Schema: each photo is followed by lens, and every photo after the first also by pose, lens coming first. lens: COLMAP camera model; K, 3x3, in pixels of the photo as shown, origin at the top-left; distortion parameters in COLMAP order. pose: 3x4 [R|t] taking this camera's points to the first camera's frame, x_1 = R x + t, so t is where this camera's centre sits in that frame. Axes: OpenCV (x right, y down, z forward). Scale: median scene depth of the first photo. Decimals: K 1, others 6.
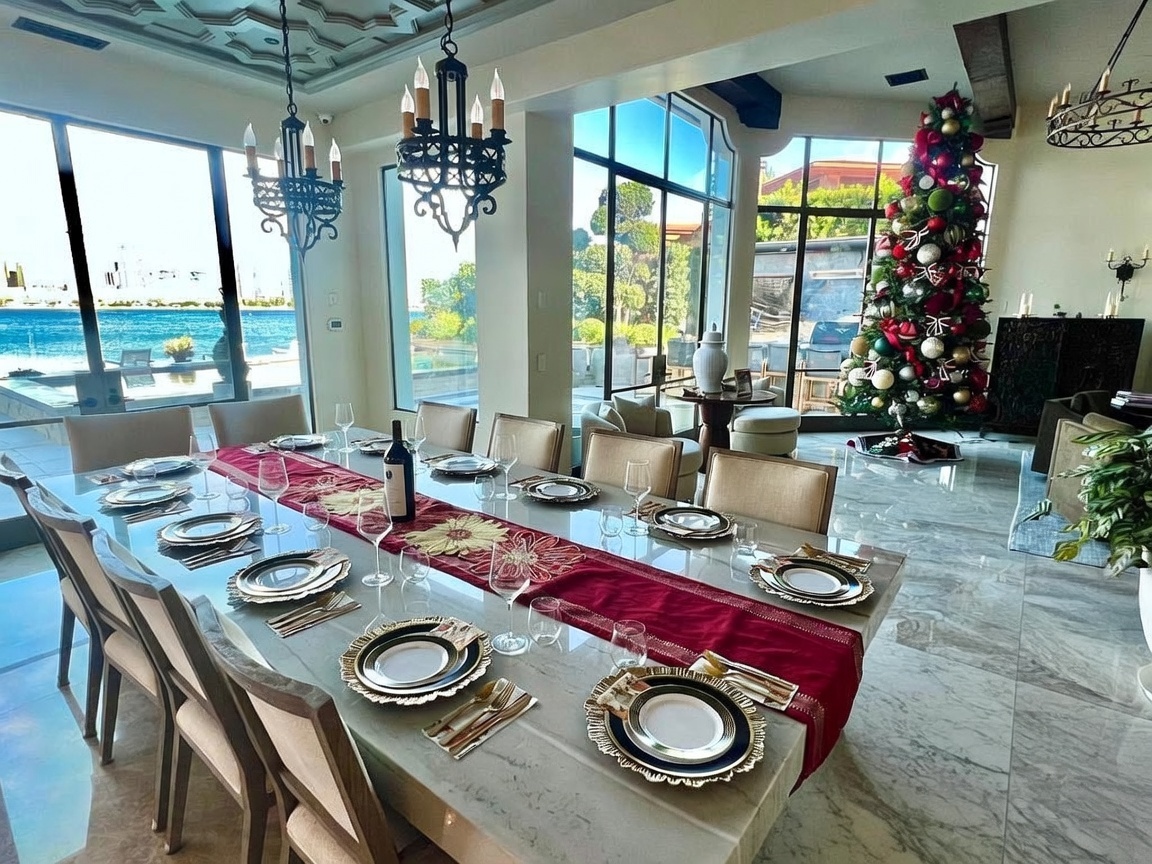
lens RADIAL K [[589.5, 0, 573.8], [0, 589.5, 434.3], [0, 0, 1]] dist [-0.011298, 0.001081]
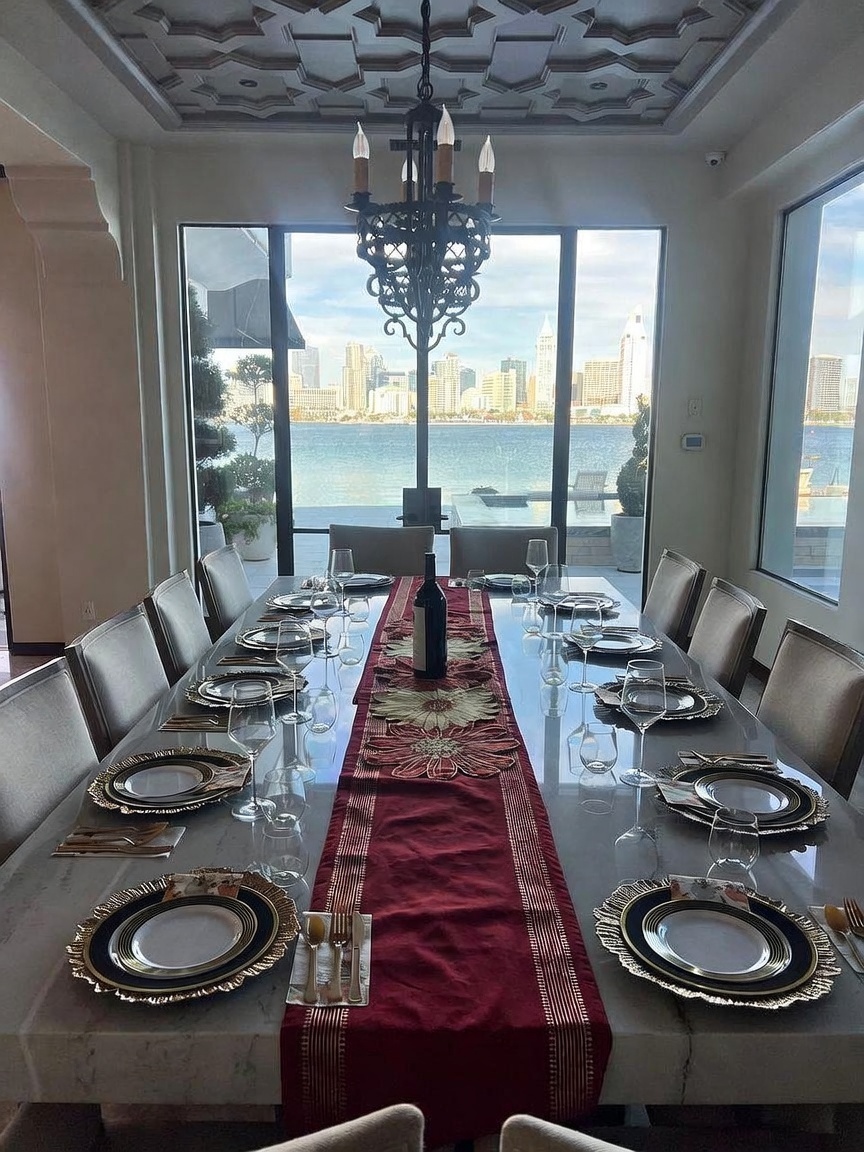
lens RADIAL K [[869.5, 0, 433.3], [0, 869.5, 575.7], [0, 0, 1]] dist [0.021619, -0.005634]
pose [[0.617405, 0.131362, -0.775600, 0.577481], [-0.160887, 0.986204, 0.038960, -0.036777], [0.770017, 0.100730, 0.630021, 0.225634]]
